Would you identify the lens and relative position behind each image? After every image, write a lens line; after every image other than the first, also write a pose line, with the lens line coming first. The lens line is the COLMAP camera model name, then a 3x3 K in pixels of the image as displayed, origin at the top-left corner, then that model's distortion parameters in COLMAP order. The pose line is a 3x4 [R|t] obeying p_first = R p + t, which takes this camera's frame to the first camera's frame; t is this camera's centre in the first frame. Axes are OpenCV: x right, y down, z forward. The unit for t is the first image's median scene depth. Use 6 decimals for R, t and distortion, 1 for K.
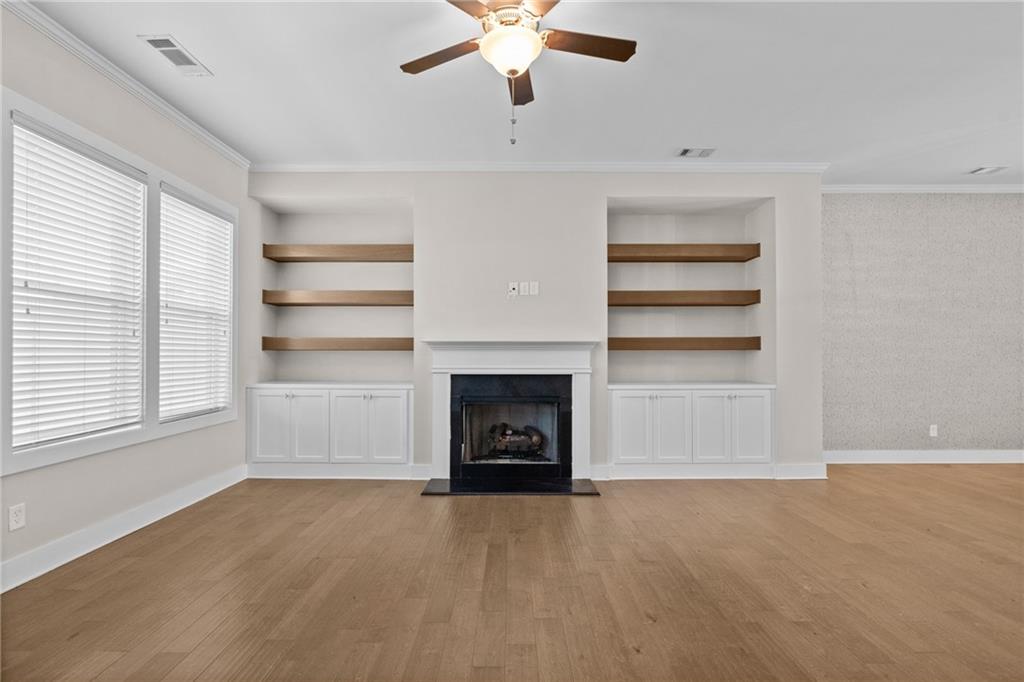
lens RADIAL K [[473.0, 0, 514.5], [0, 473.0, 346.3], [0, 0, 1]] dist [-0.003821, -0.000029]
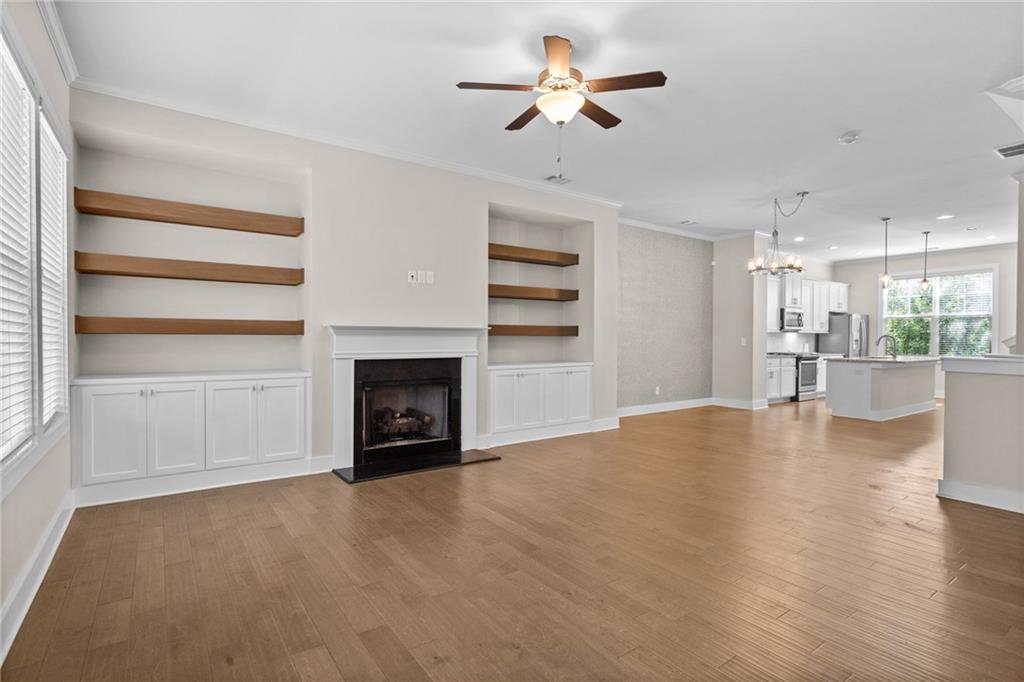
lens RADIAL K [[502.8, 0, 512.0], [0, 502.8, 341.0], [0, 0, 1]] dist [0.000426, 0.000211]
pose [[0.811289, -0.000972, 0.584645, -0.469374], [-0.012260, 0.999750, 0.018675, -0.002748], [-0.584517, -0.022318, 0.811074, -0.025766]]
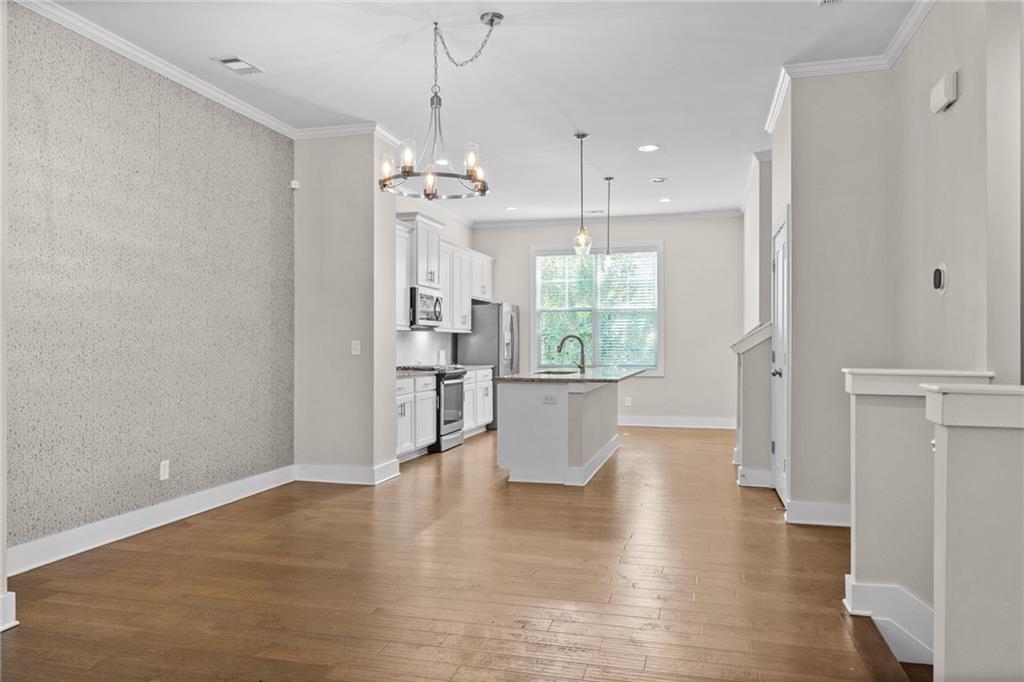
lens RADIAL K [[713.8, 0, 511.5], [0, 713.8, 345.8], [0, 0, 1]] dist [-0.001759, -0.001646]
pose [[0.257058, -0.003400, 0.966390, 0.132352], [-0.014036, 0.999875, 0.007251, 0.007438], [-0.966294, -0.015428, 0.256979, 0.375161]]
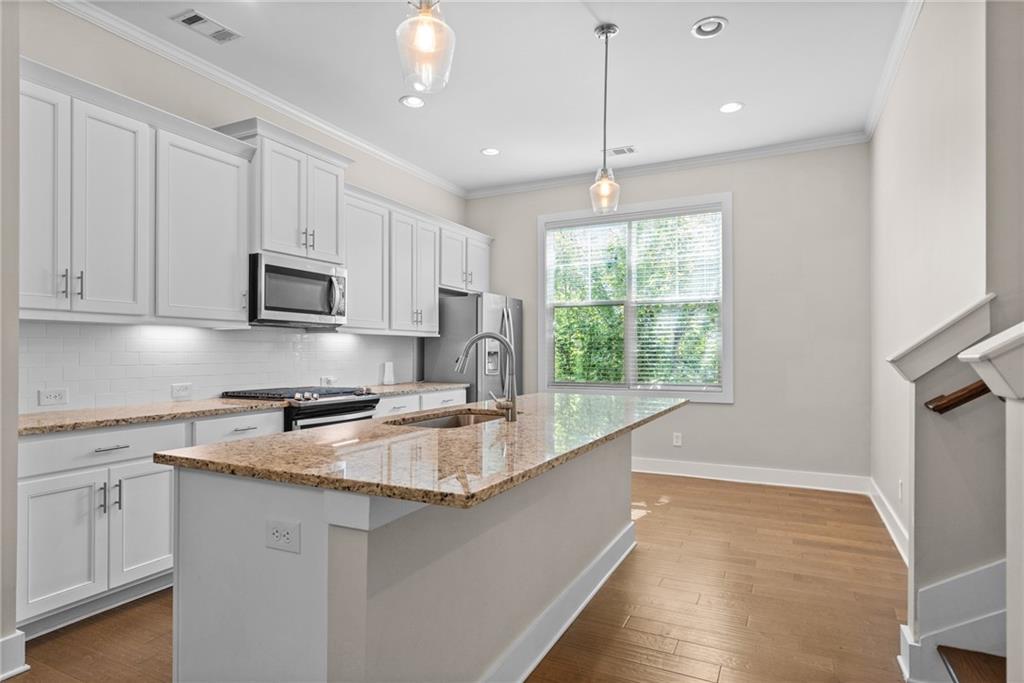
lens RADIAL K [[567.7, 0, 522.5], [0, 567.7, 344.6], [0, 0, 1]] dist [0.033996, 0.000244]
pose [[0.427976, 0.011498, 0.903717, 1.166536], [-0.012453, 0.999899, -0.006825, 0.008024], [-0.903705, -0.008333, 0.428076, 0.378400]]
